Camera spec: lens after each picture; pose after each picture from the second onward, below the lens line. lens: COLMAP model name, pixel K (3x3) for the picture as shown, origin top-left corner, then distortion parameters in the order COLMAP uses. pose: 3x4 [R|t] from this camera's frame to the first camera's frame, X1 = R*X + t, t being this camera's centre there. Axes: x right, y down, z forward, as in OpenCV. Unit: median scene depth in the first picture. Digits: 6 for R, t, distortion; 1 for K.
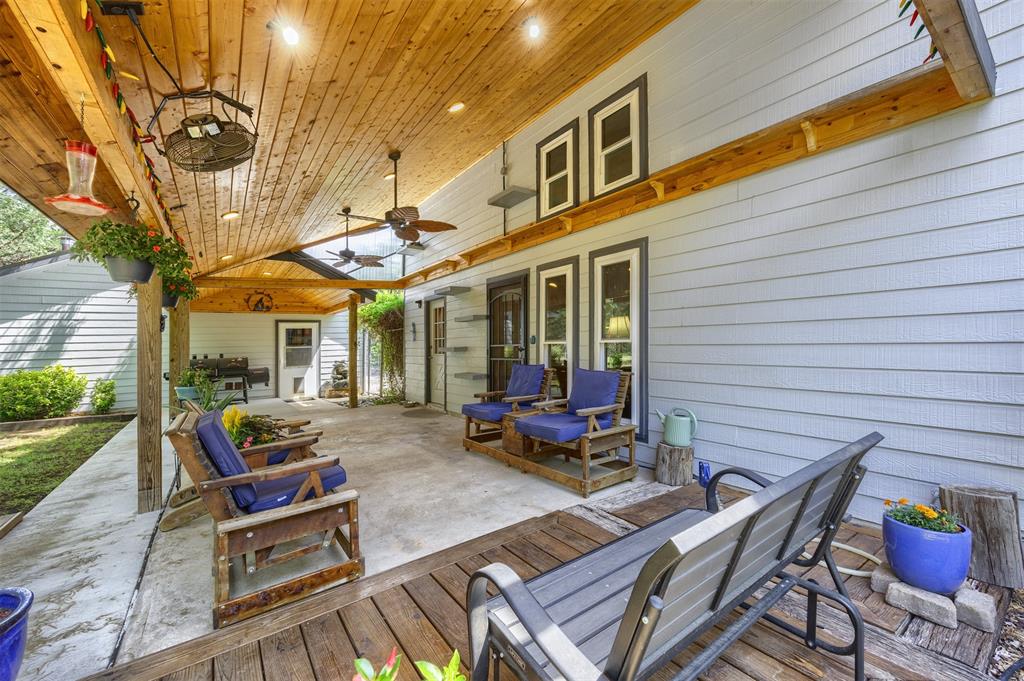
lens RADIAL K [[395.3, 0, 513.1], [0, 395.3, 345.4], [0, 0, 1]] dist [0.002624, -0.000205]
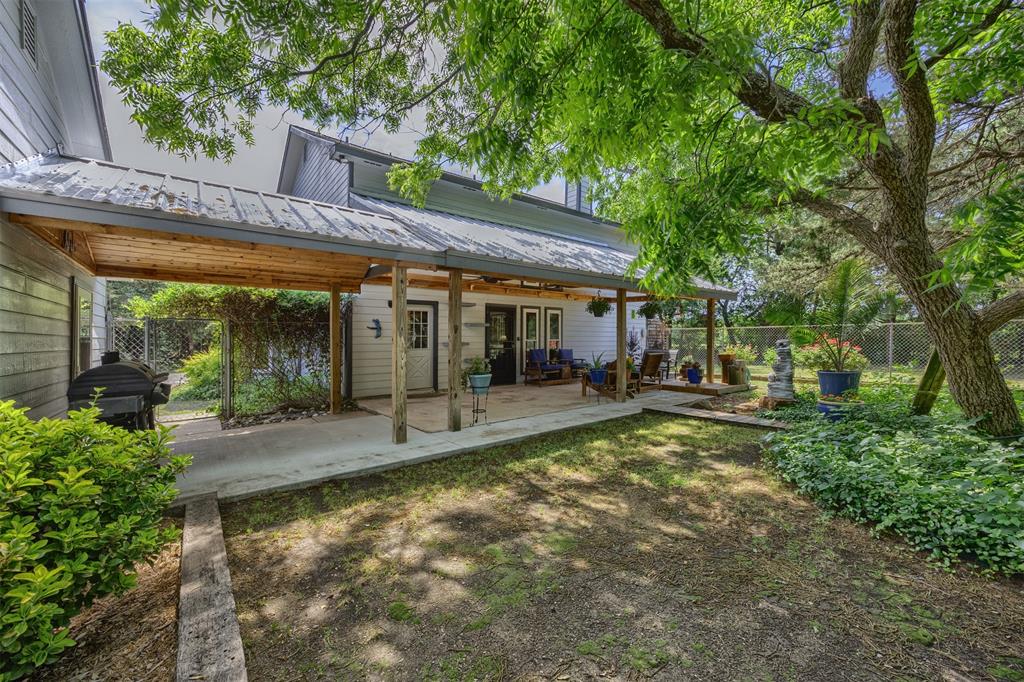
lens RADIAL K [[395.3, 0, 512.0], [0, 395.3, 339.8], [0, 0, 1]] dist [0.002624, -0.000205]
pose [[-0.051354, 0.006105, 0.998662, -0.459716], [-0.003389, 0.999974, -0.006287, -0.000831], [-0.998675, -0.003708, -0.051332, 0.262460]]
